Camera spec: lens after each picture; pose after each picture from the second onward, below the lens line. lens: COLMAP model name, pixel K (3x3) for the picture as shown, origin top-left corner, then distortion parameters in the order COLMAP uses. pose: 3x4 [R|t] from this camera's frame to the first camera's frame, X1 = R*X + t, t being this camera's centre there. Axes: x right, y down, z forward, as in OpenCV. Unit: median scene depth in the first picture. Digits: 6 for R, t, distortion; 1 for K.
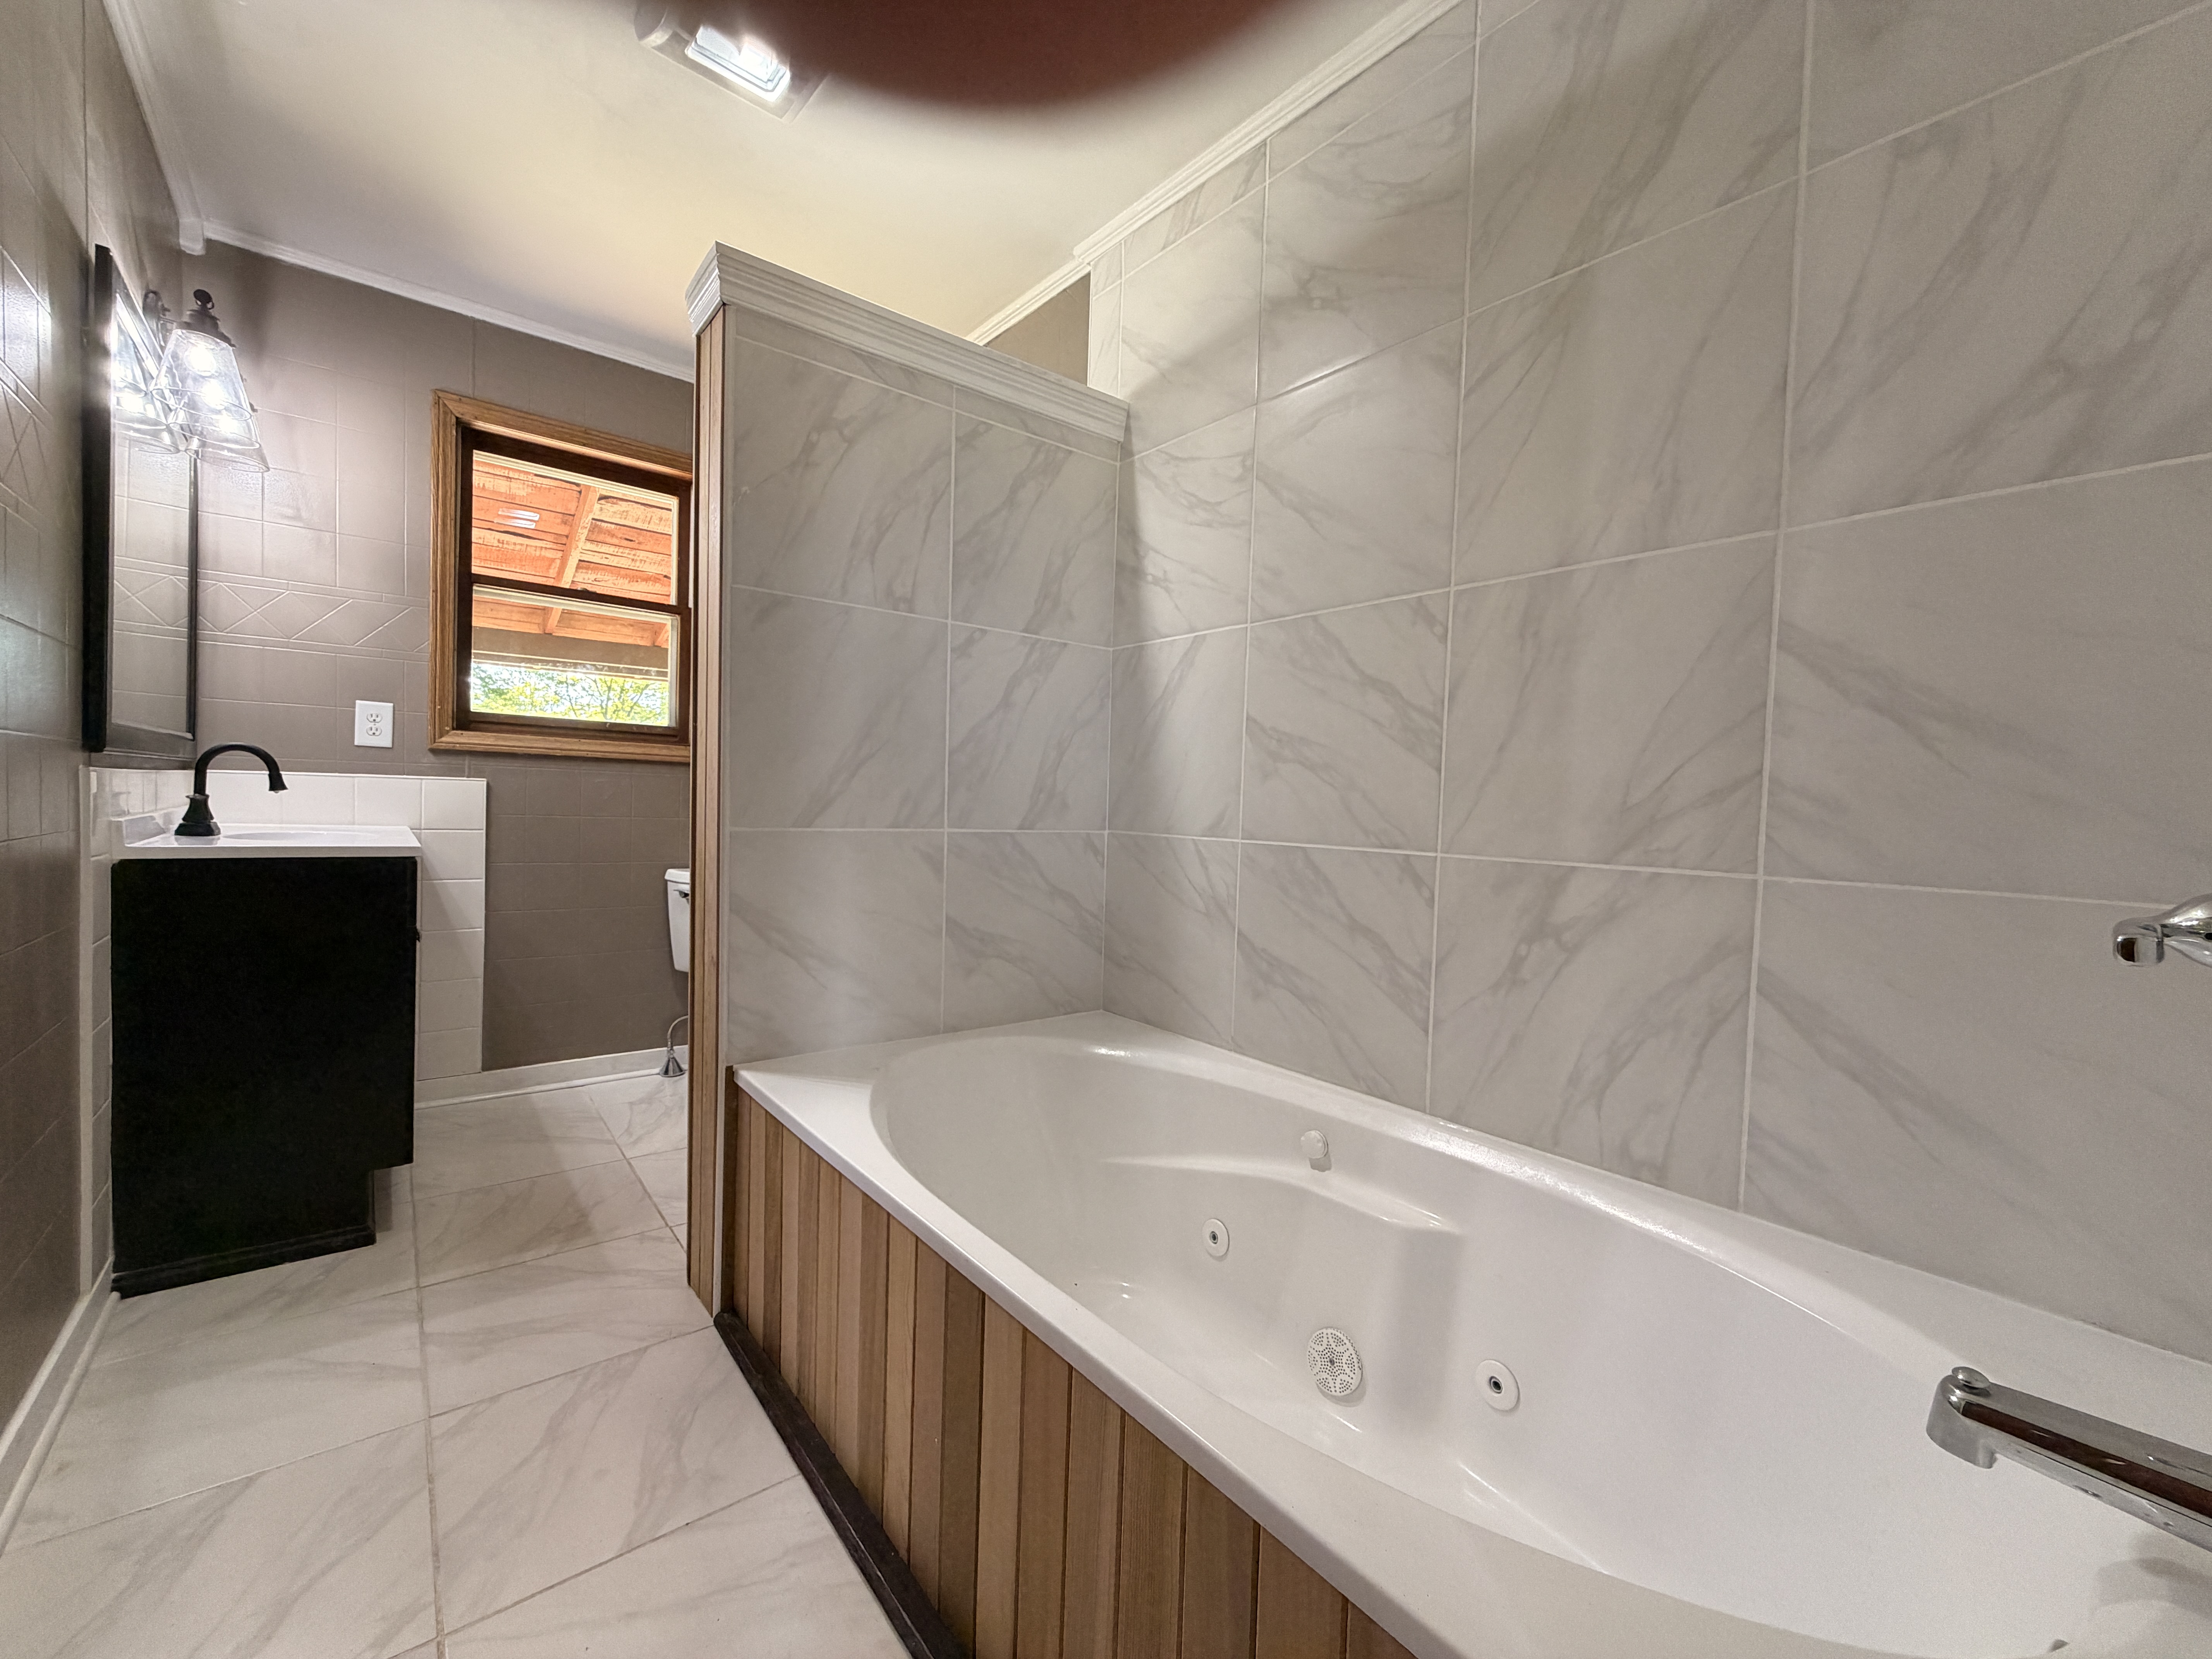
lens RADIAL K [[881.5, 0, 1101.7], [0, 881.5, 833.4], [0, 0, 1]] dist [-0.000675, -0.000216]
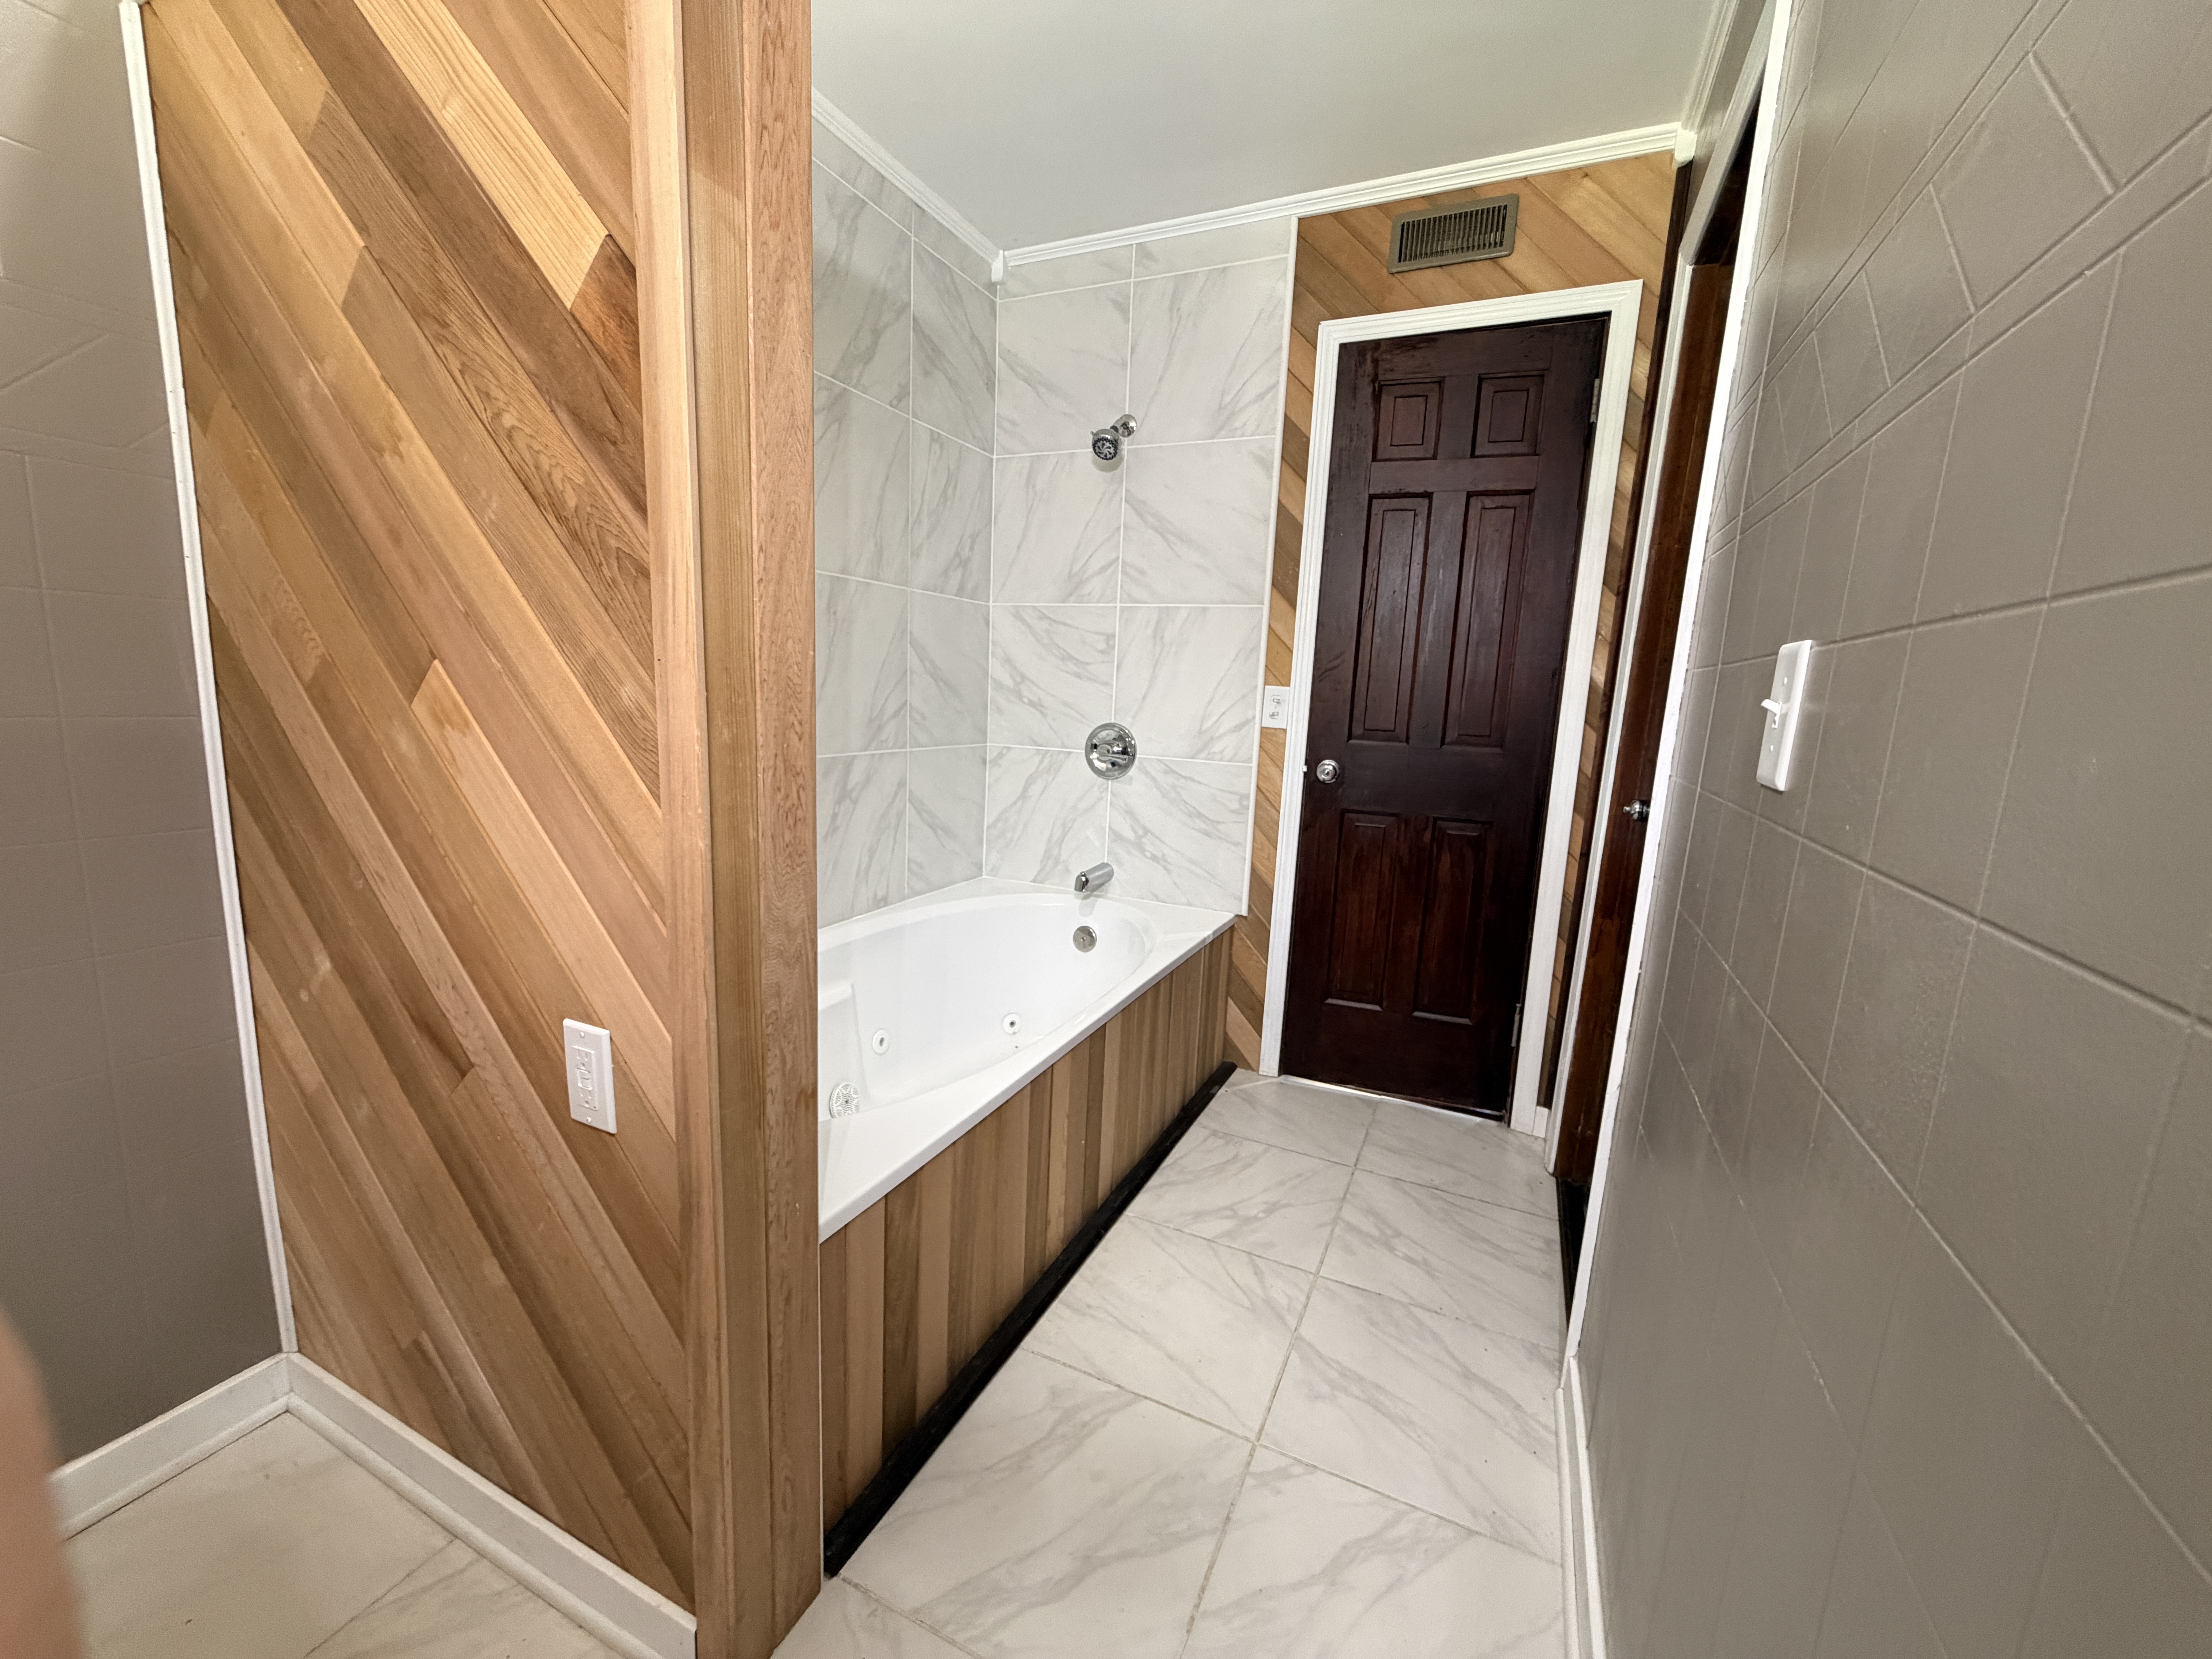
lens RADIAL K [[881.5, 0, 1101.7], [0, 881.5, 833.4], [0, 0, 1]] dist [-0.000675, -0.000216]
pose [[-0.431265, -0.201394, 0.879461, -0.722940], [-0.030104, 0.977438, 0.209068, -0.110976], [-0.901723, 0.063688, -0.427598, 0.762436]]
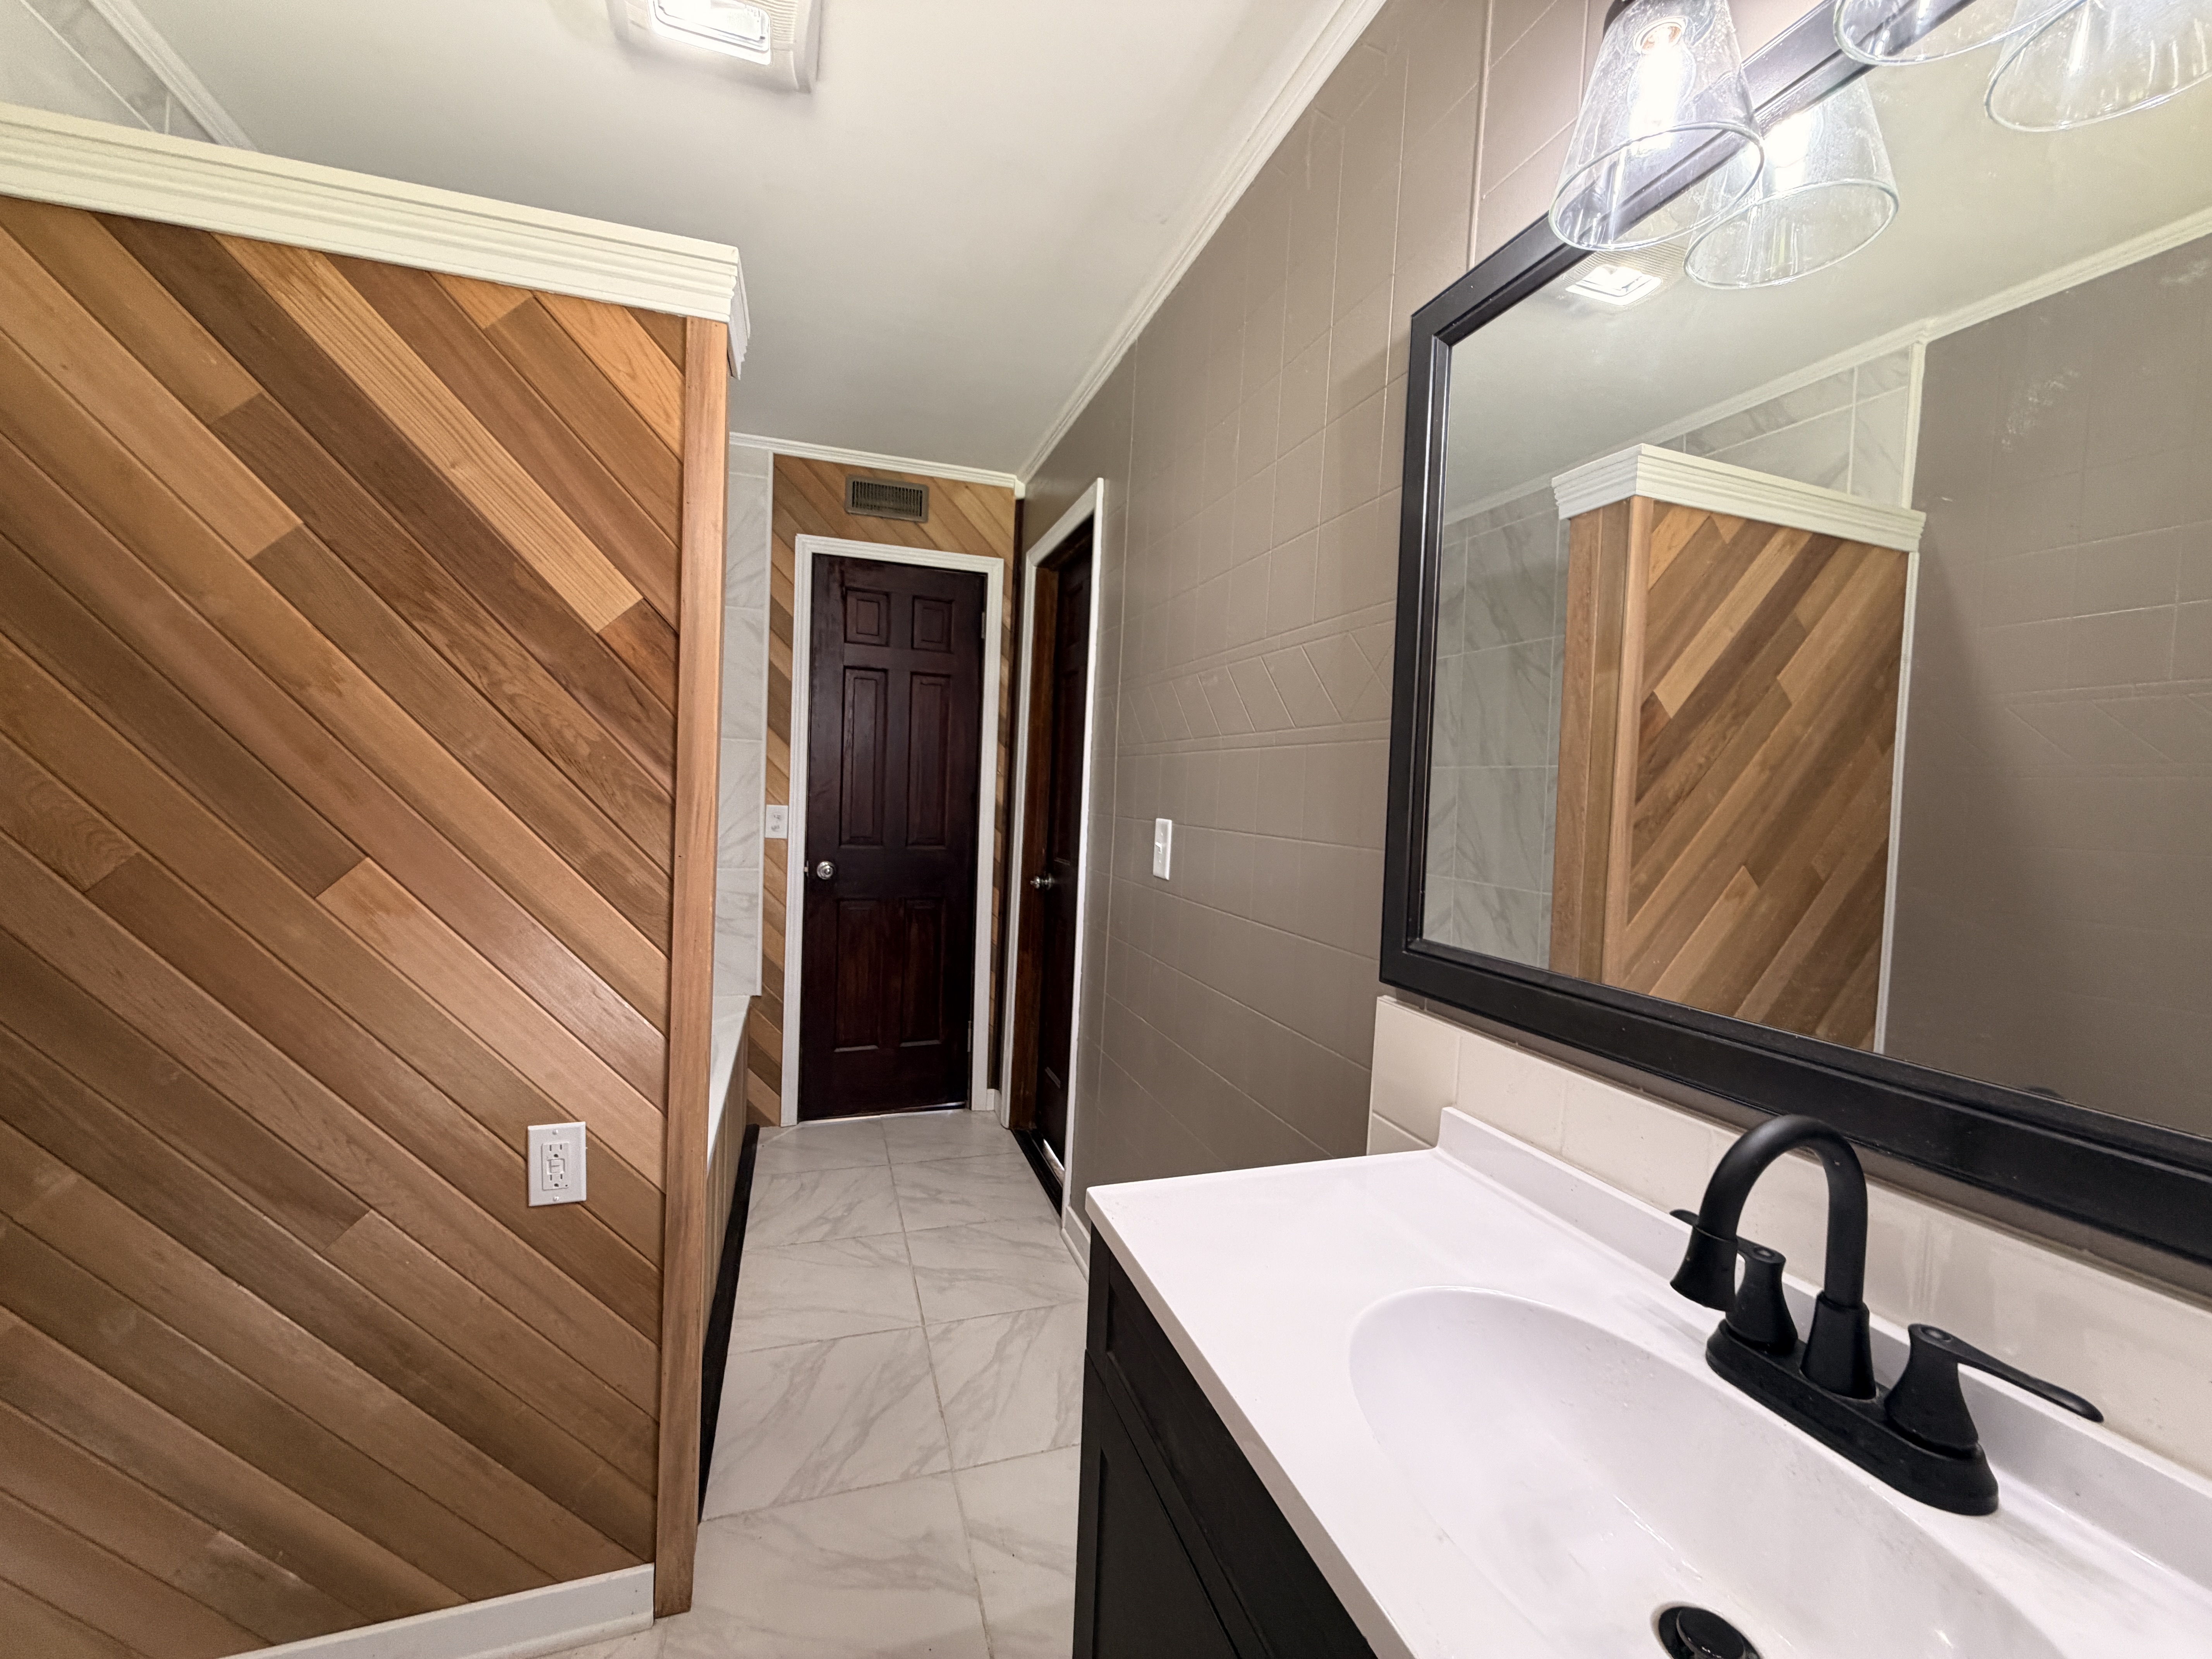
lens RADIAL K [[881.5, 0, 1101.7], [0, 881.5, 833.4], [0, 0, 1]] dist [-0.000675, -0.000216]
pose [[-0.932169, -0.090217, 0.350603, -0.766046], [-0.061602, 0.993856, 0.091954, -0.179346], [-0.356744, 0.064119, -0.931999, 1.174511]]
